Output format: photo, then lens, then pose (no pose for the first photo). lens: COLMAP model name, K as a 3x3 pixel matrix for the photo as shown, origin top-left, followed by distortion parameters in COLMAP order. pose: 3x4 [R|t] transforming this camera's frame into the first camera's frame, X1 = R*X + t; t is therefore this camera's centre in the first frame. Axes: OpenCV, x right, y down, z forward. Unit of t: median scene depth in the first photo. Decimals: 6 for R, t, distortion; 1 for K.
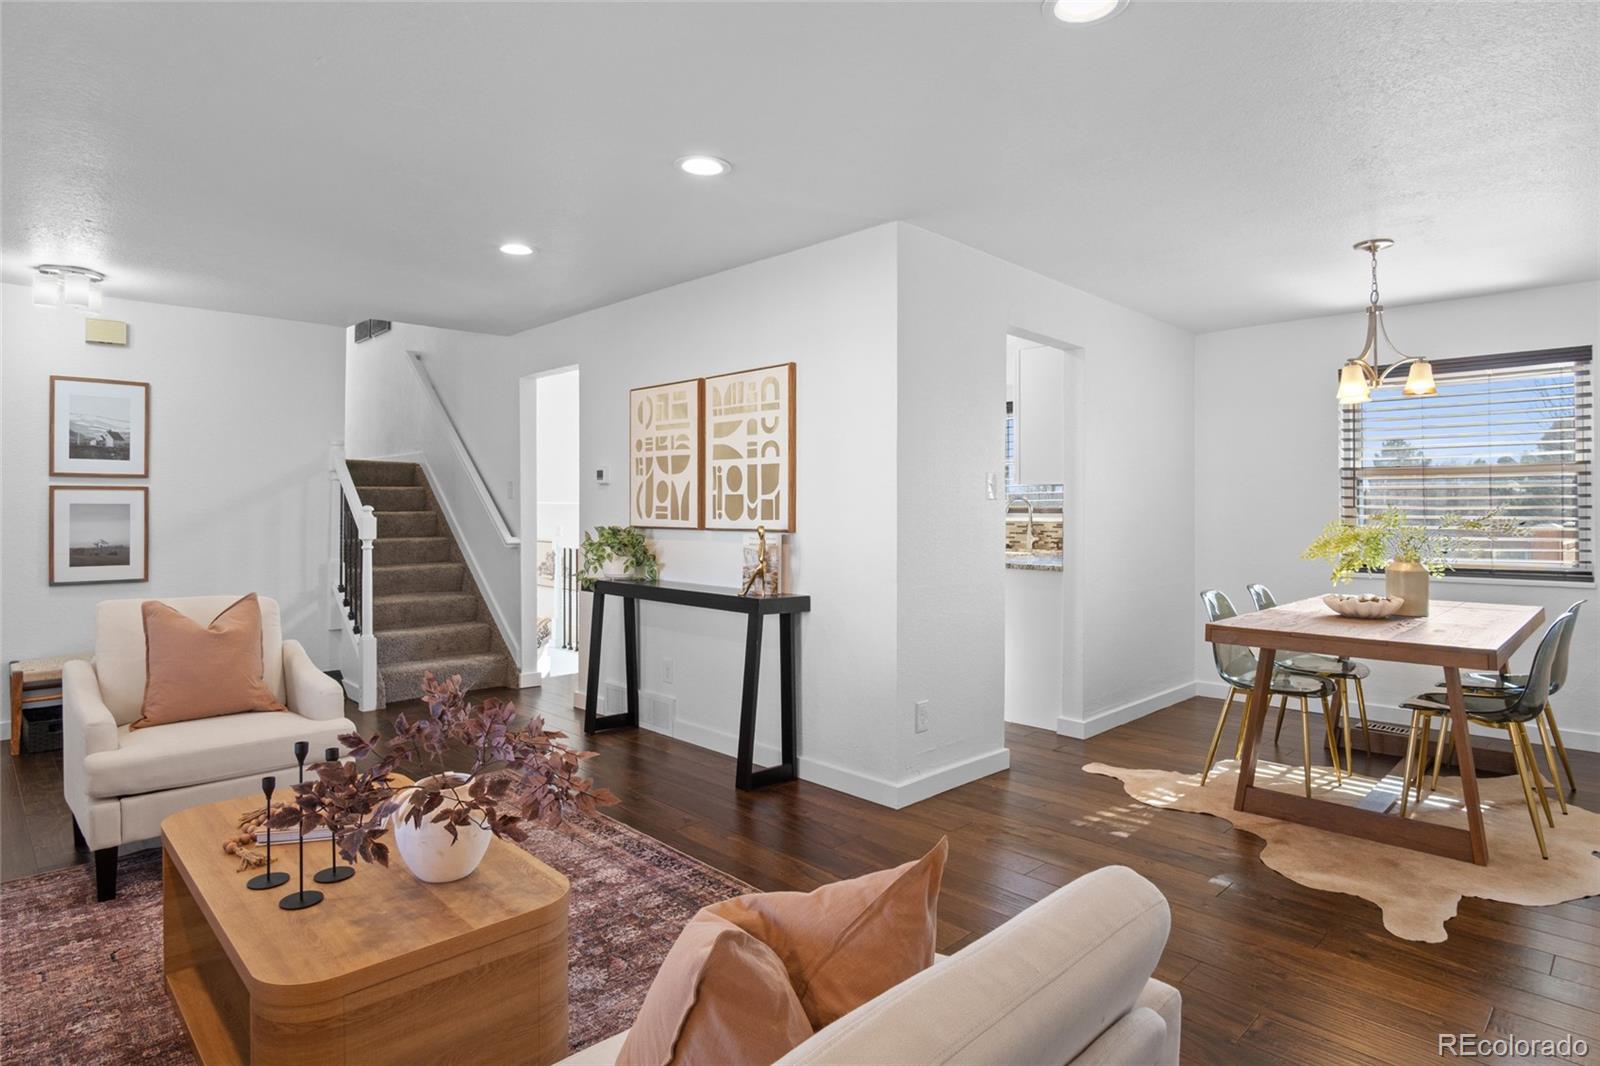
lens RADIAL K [[871.5, 0, 800.0], [0, 871.5, 504.6], [0, 0, 1]] dist [-0.032144, 0.008534]
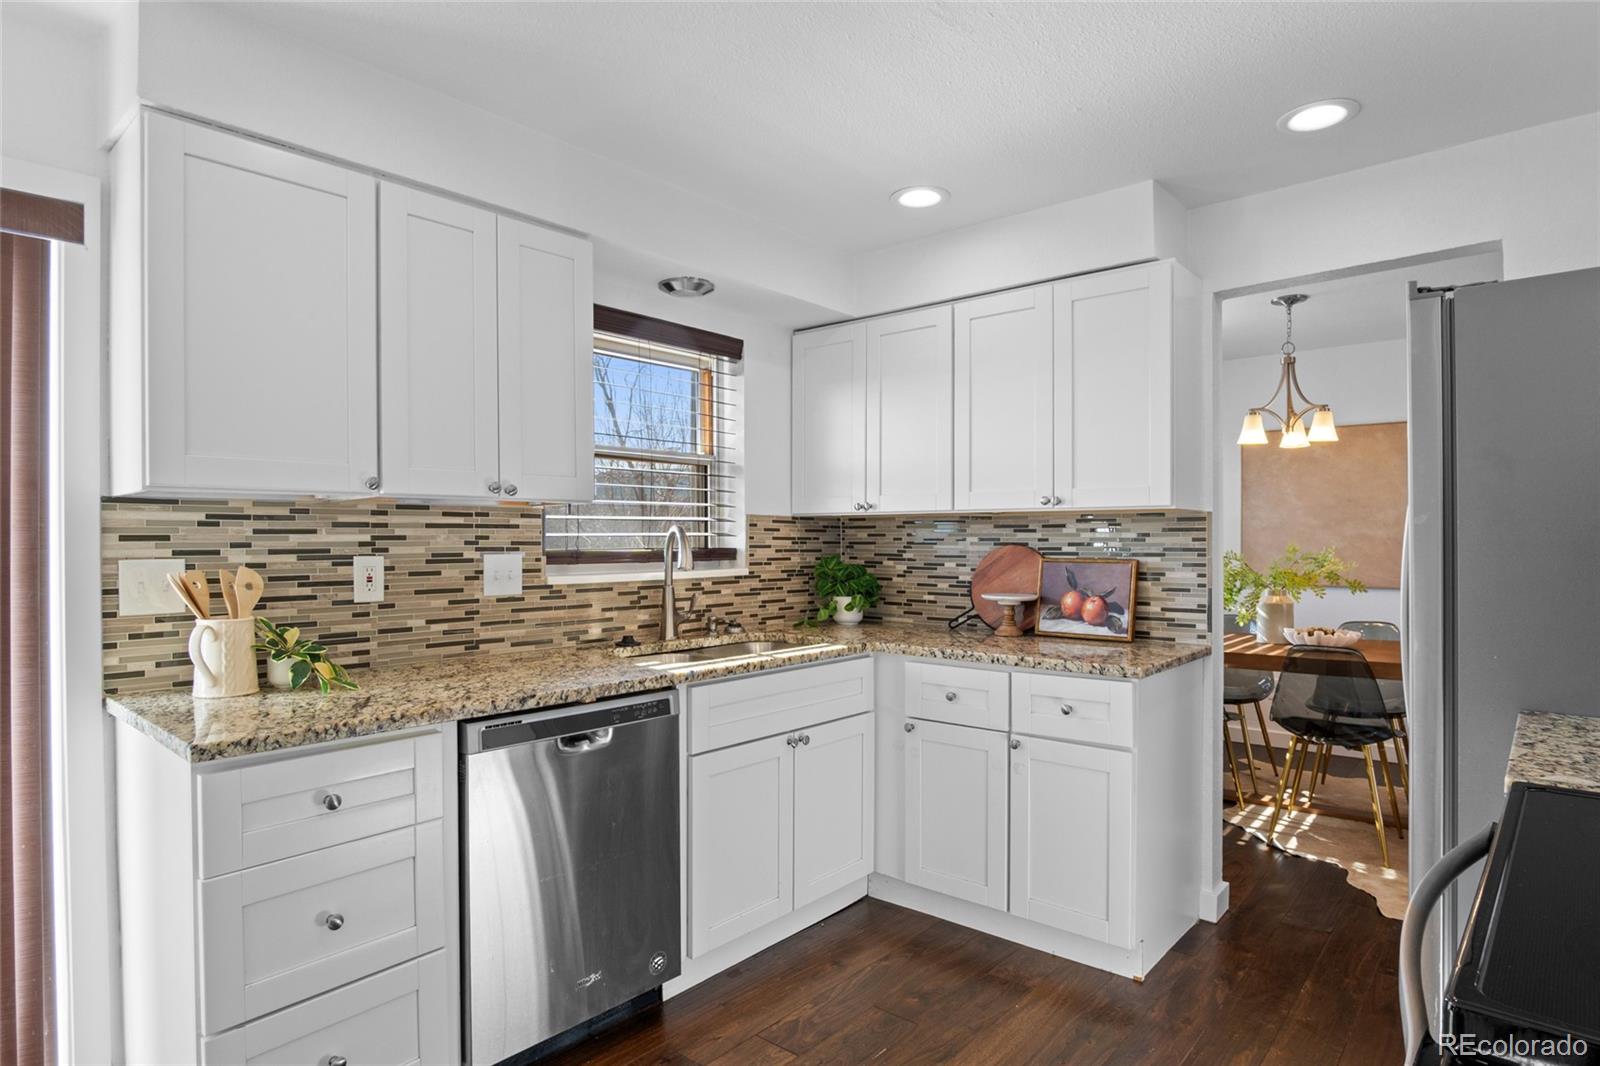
lens RADIAL K [[872.1, 0, 799.3], [0, 872.1, 547.4], [0, 0, 1]] dist [-0.029927, 0.001455]
pose [[-0.075339, -0.008018, 0.997126, -0.324688], [-0.000923, 0.999968, 0.007971, -0.003354], [-0.997158, -0.000320, -0.075344, 1.559775]]
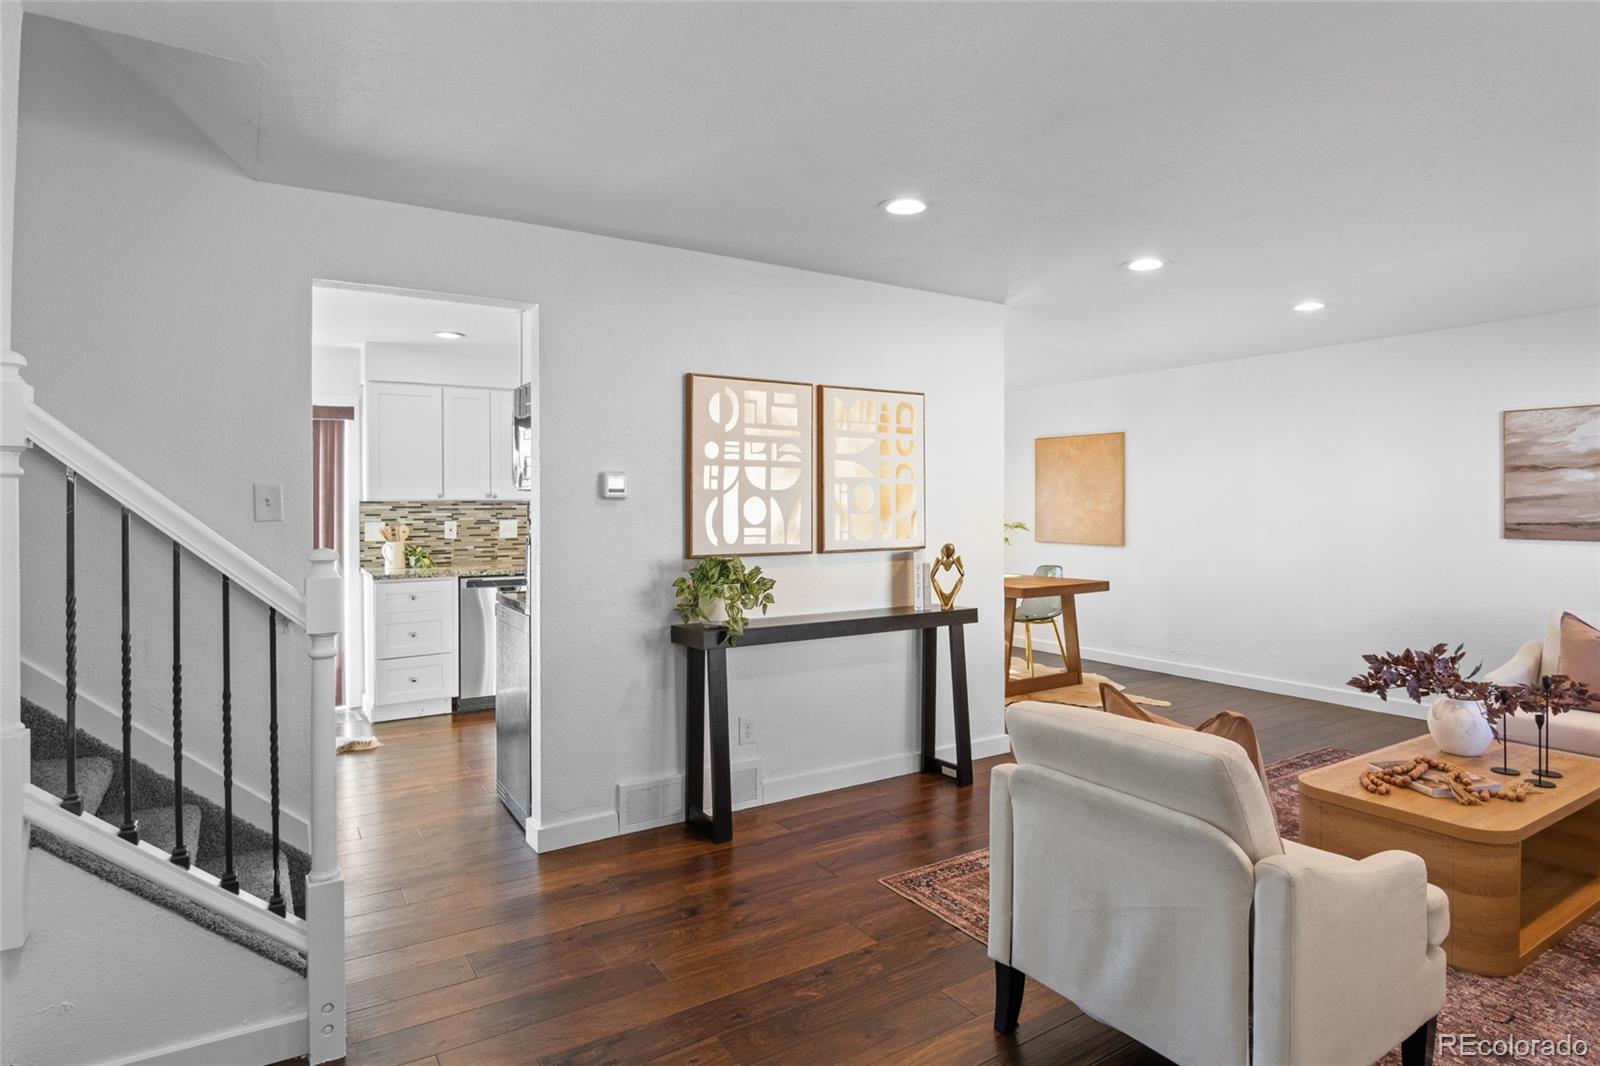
lens RADIAL K [[871.5, 0, 800.0], [0, 871.5, 504.6], [0, 0, 1]] dist [-0.032144, 0.008534]
pose [[0.209225, -0.002419, 0.977864, -1.075865], [-0.000282, 0.999997, 0.002534, -0.025433], [-0.977867, -0.000806, 0.209224, 0.893644]]
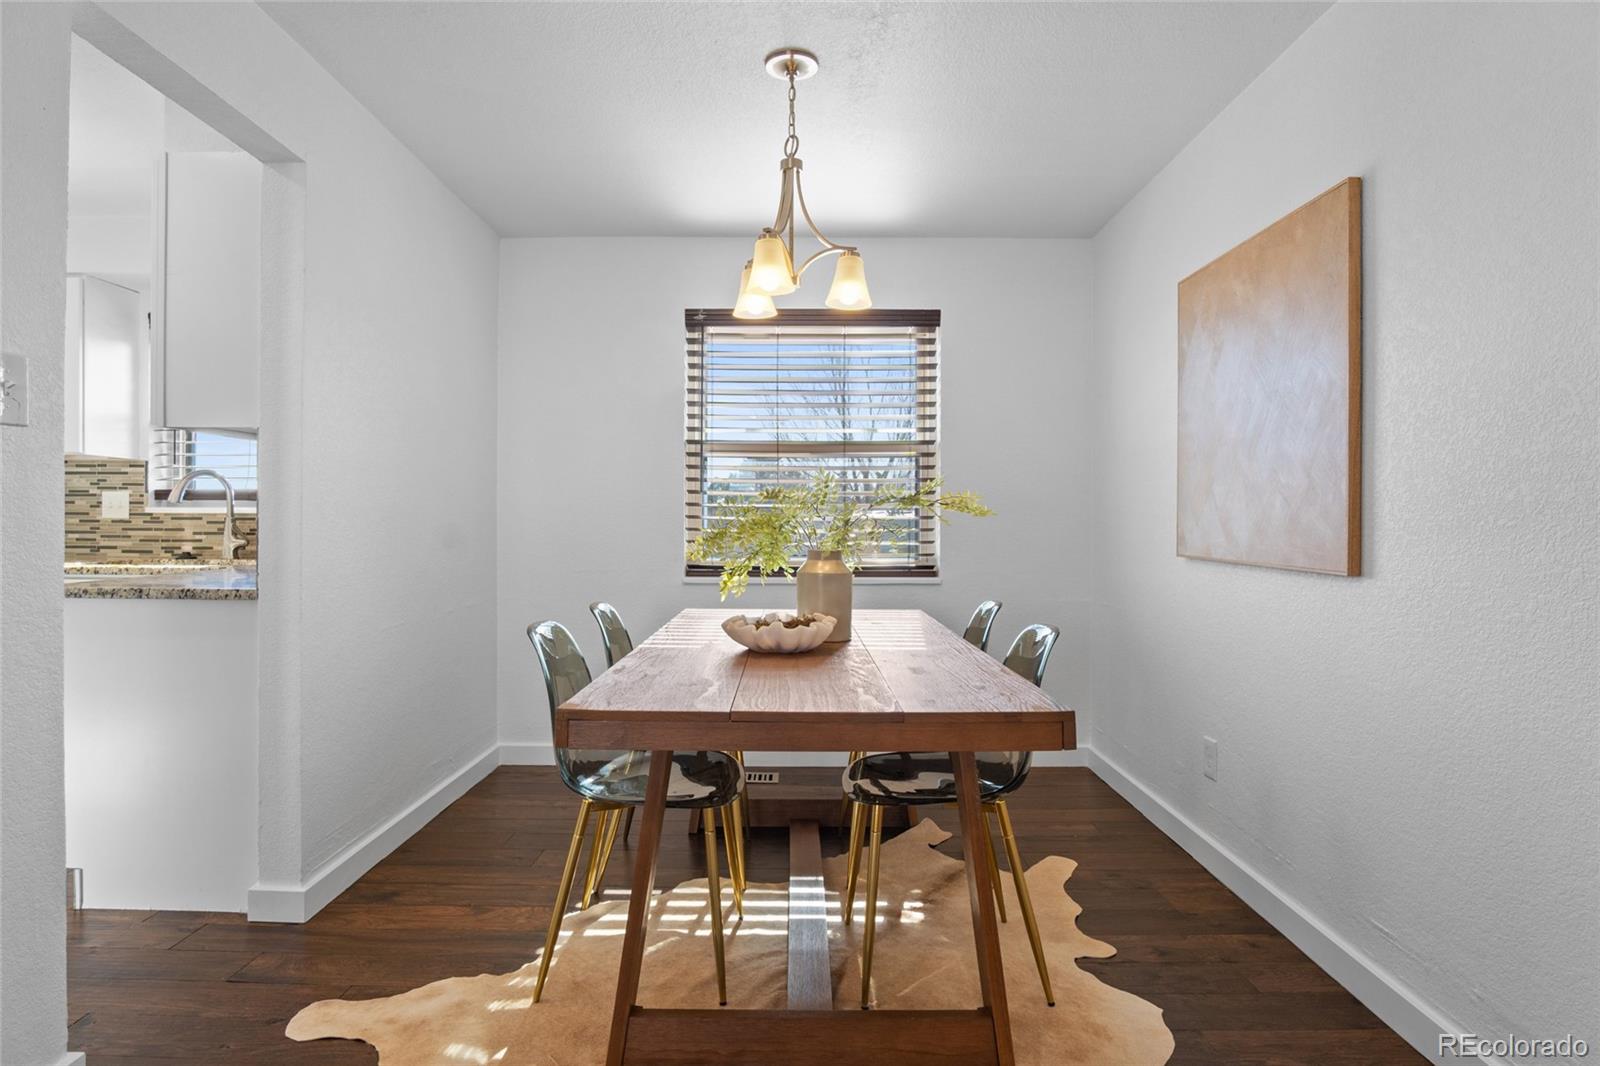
lens RADIAL K [[865.3, 0, 795.5], [0, 865.3, 518.1], [0, 0, 1]] dist [-0.030565, 0.000621]
pose [[0.706974, 0.003293, 0.707232, 0.202340], [-0.005734, 0.999983, 0.001075, 0.032036], [-0.707216, -0.004815, 0.706981, 0.503025]]
